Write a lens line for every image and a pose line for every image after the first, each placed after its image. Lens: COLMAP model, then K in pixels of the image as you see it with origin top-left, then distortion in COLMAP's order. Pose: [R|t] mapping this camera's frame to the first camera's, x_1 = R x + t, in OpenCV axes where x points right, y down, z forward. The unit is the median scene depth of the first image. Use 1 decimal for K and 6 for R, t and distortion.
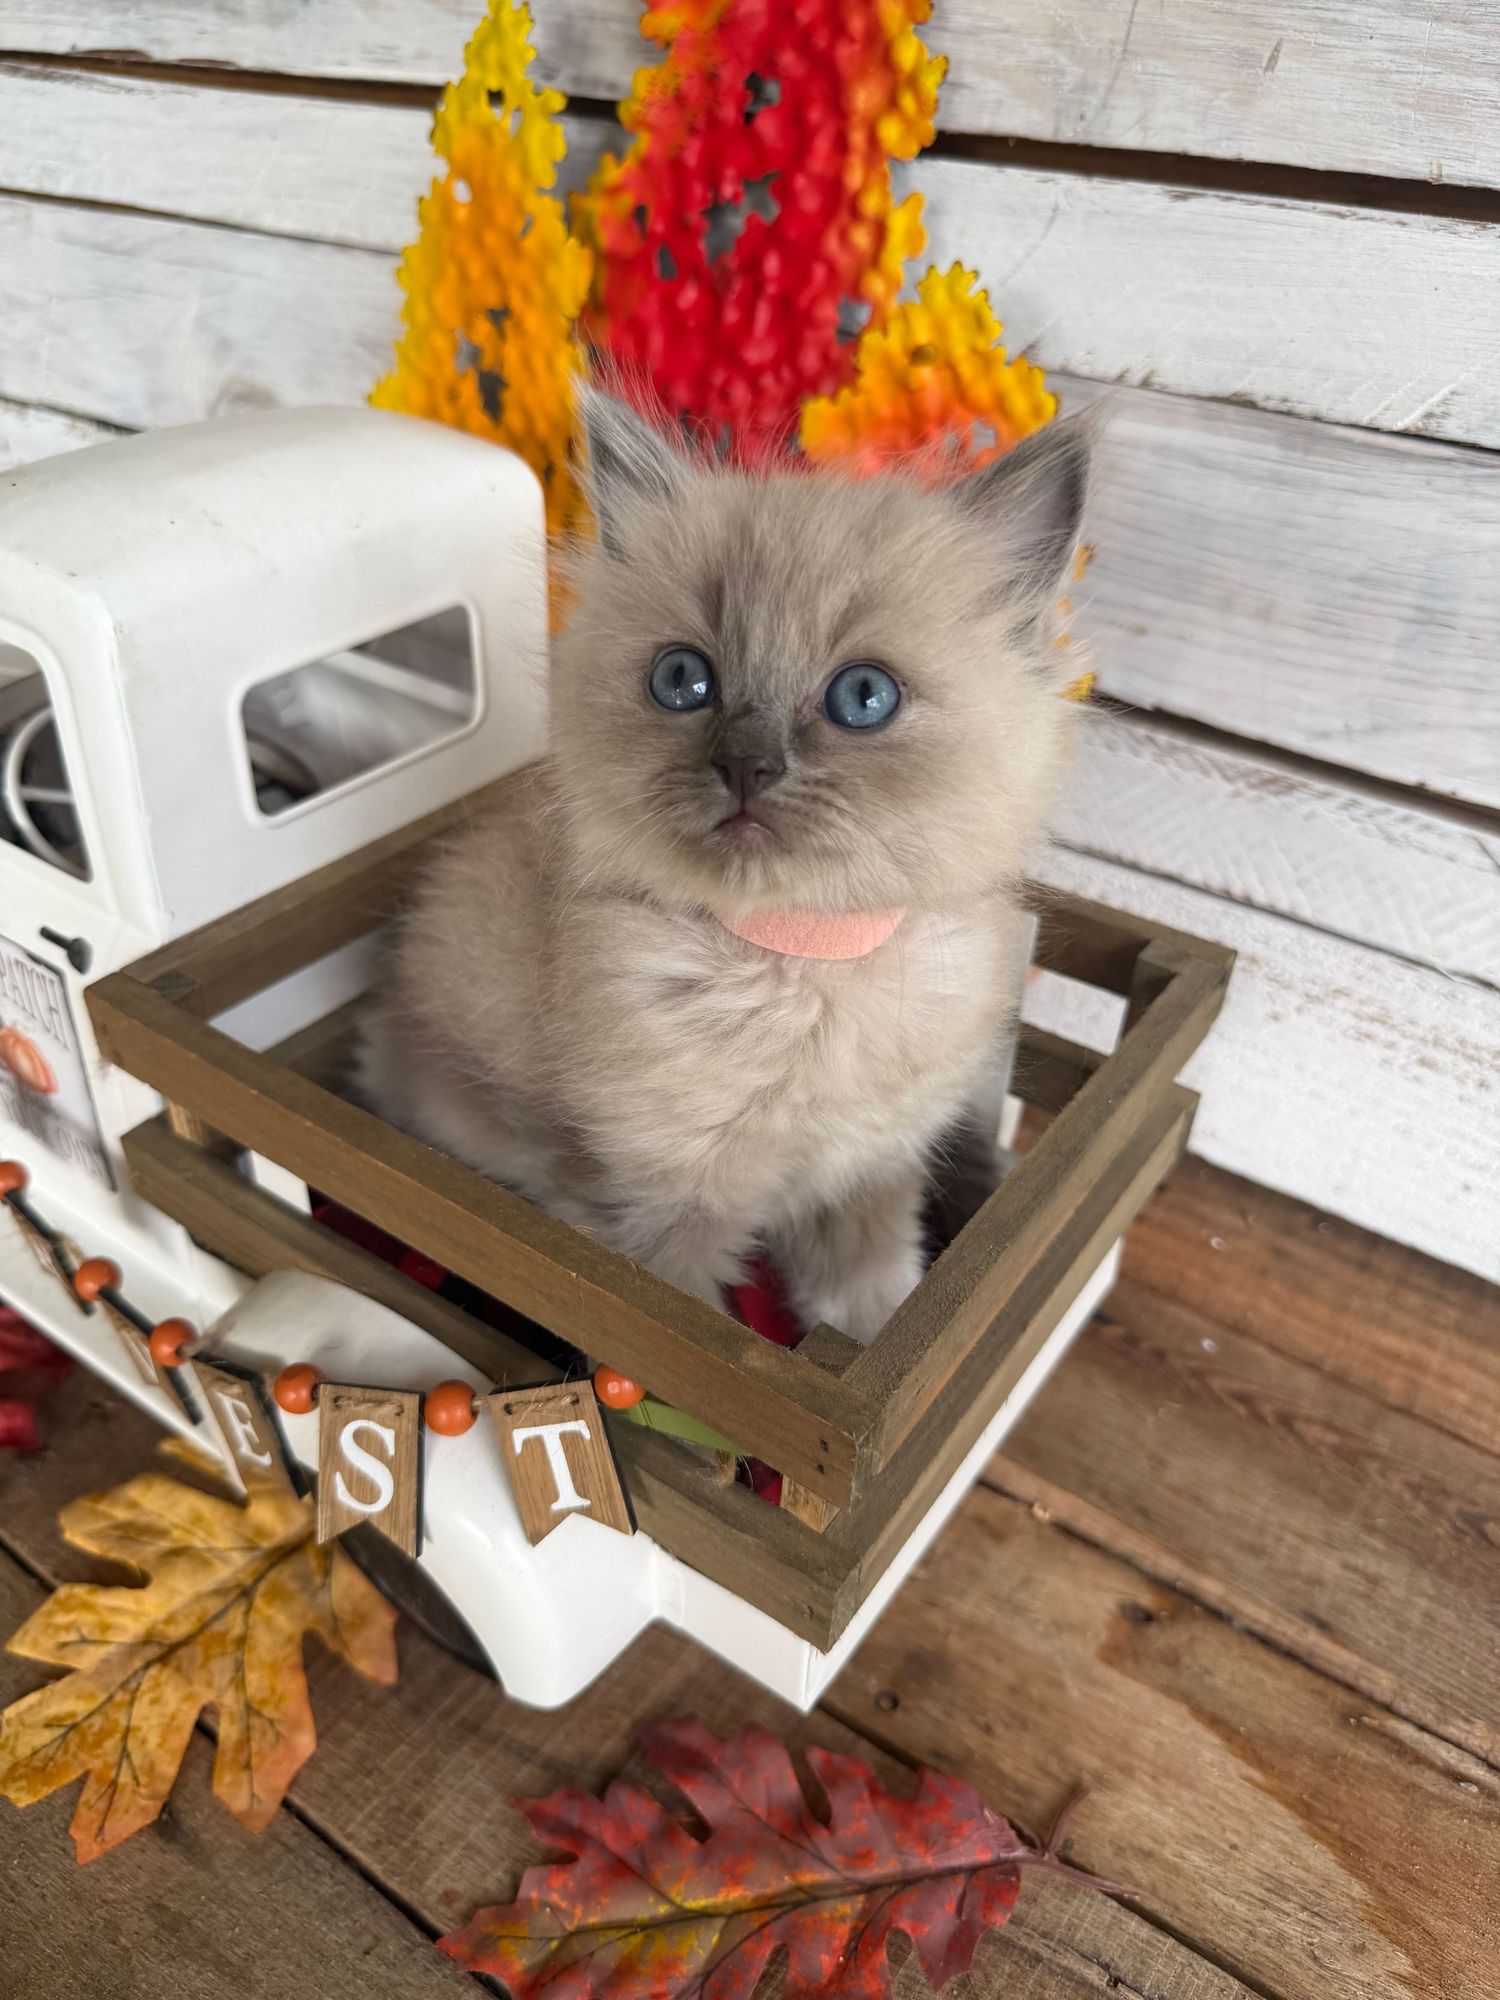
lens RADIAL K [[1453.7, 0, 731.5], [0, 1453.7, 1006.4], [0, 0, 1]] dist [-0.037639, 0.006731]
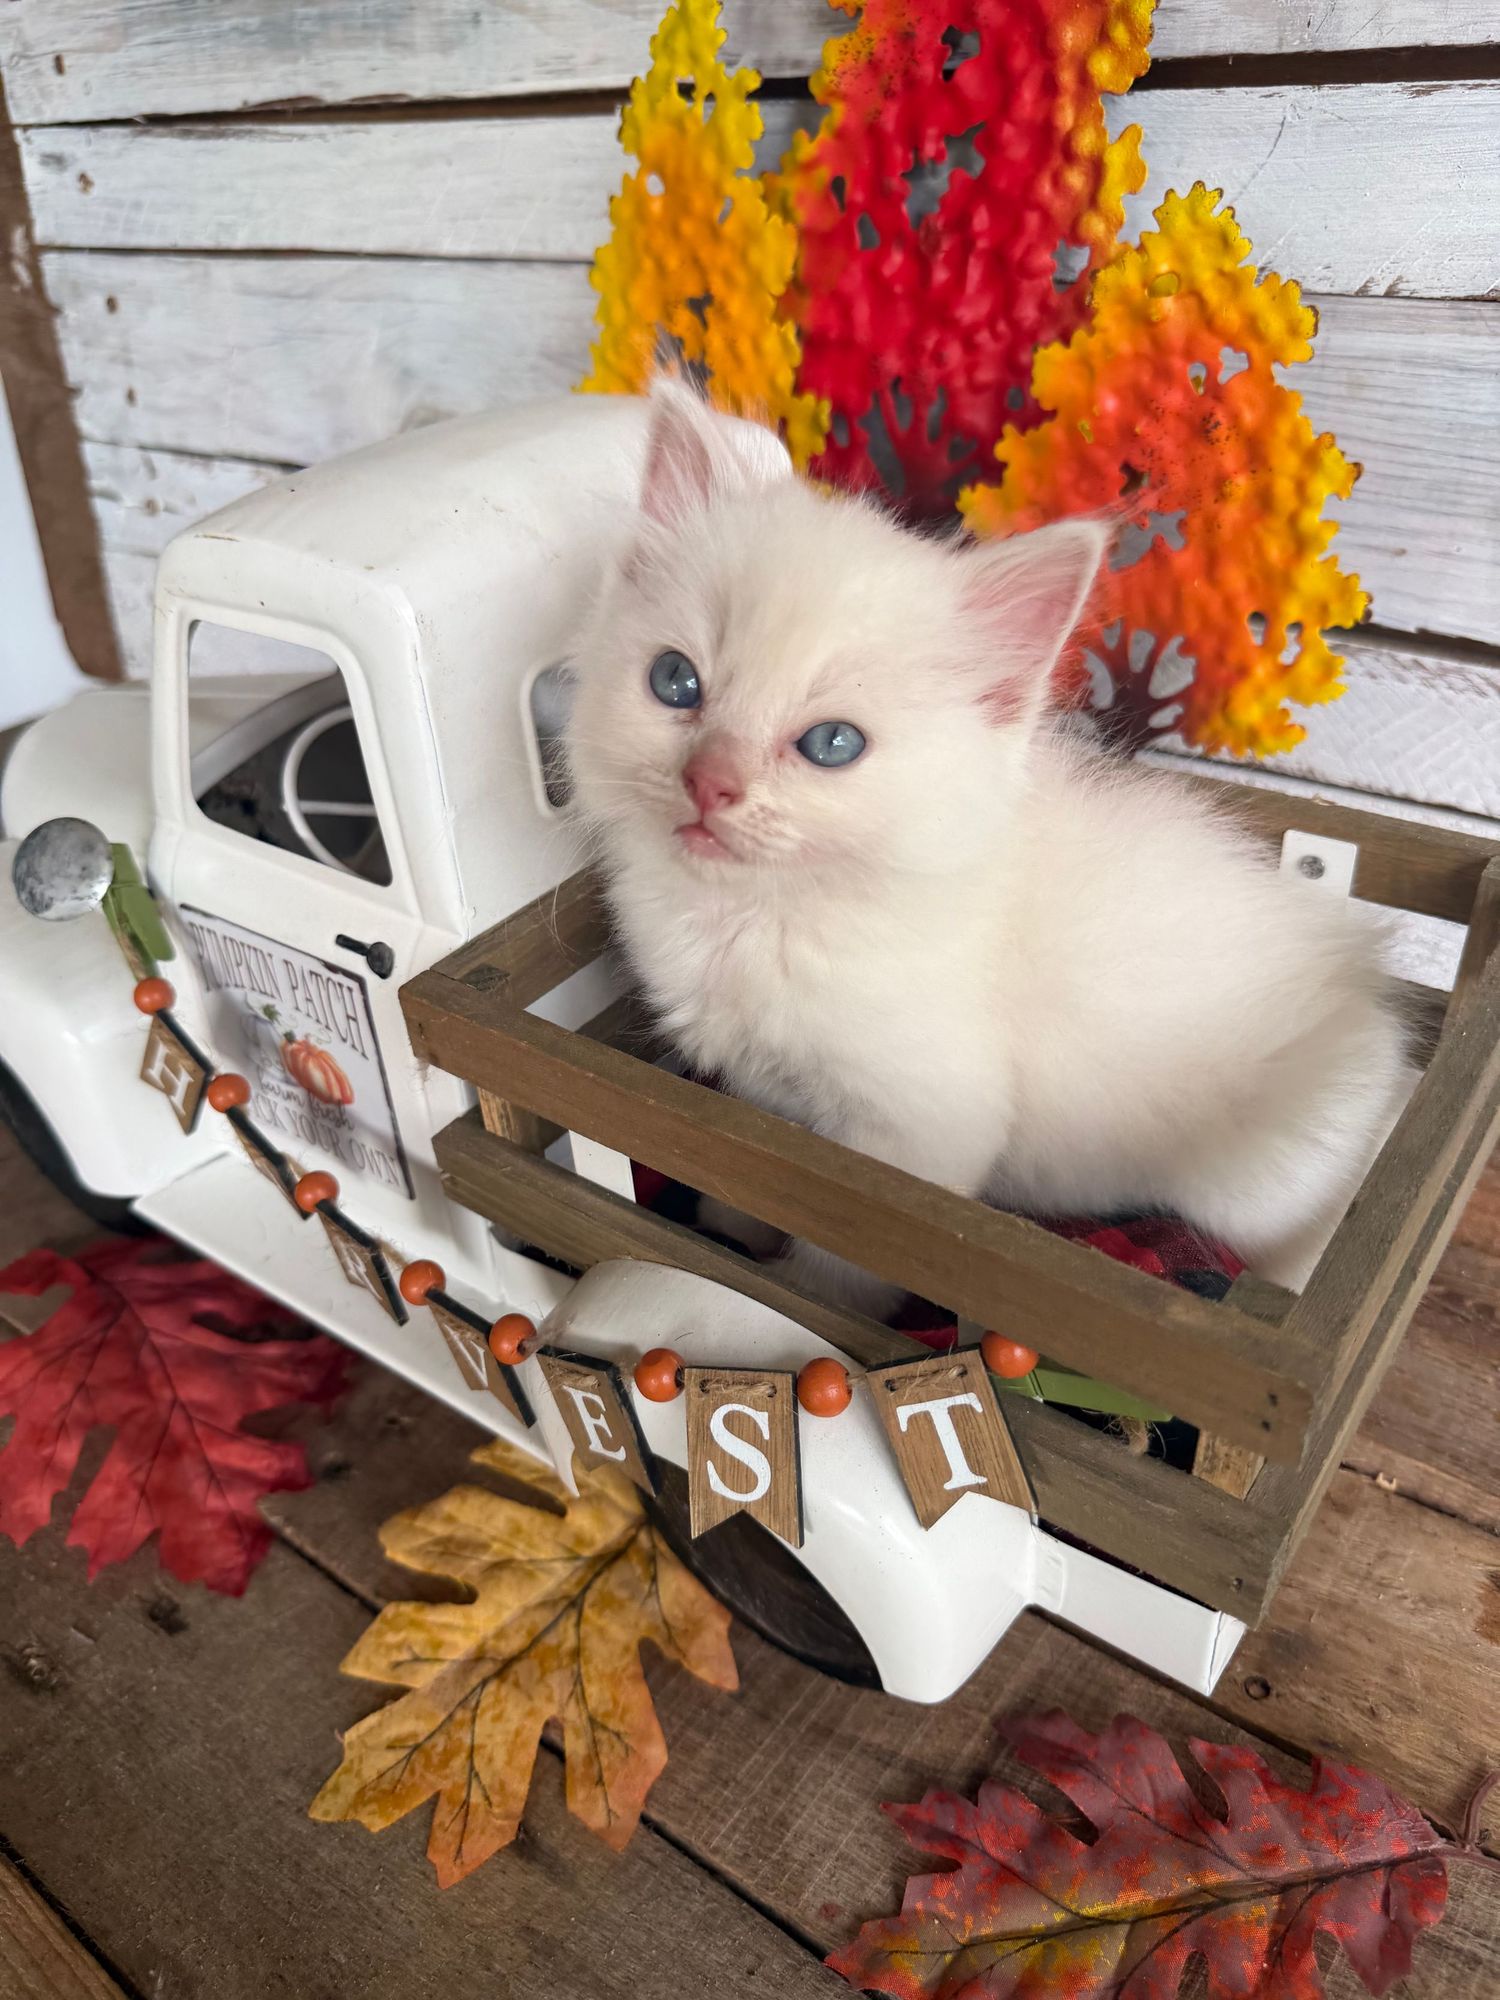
lens RADIAL K [[1448.5, 0, 741.1], [0, 1448.5, 986.4], [0, 0, 1]] dist [-0.028393, 0.002881]
pose [[0.993700, -0.073821, -0.084328, -0.101006], [0.071773, 0.997053, -0.027075, 0.023180], [0.086078, 0.020852, 0.996070, 0.025276]]
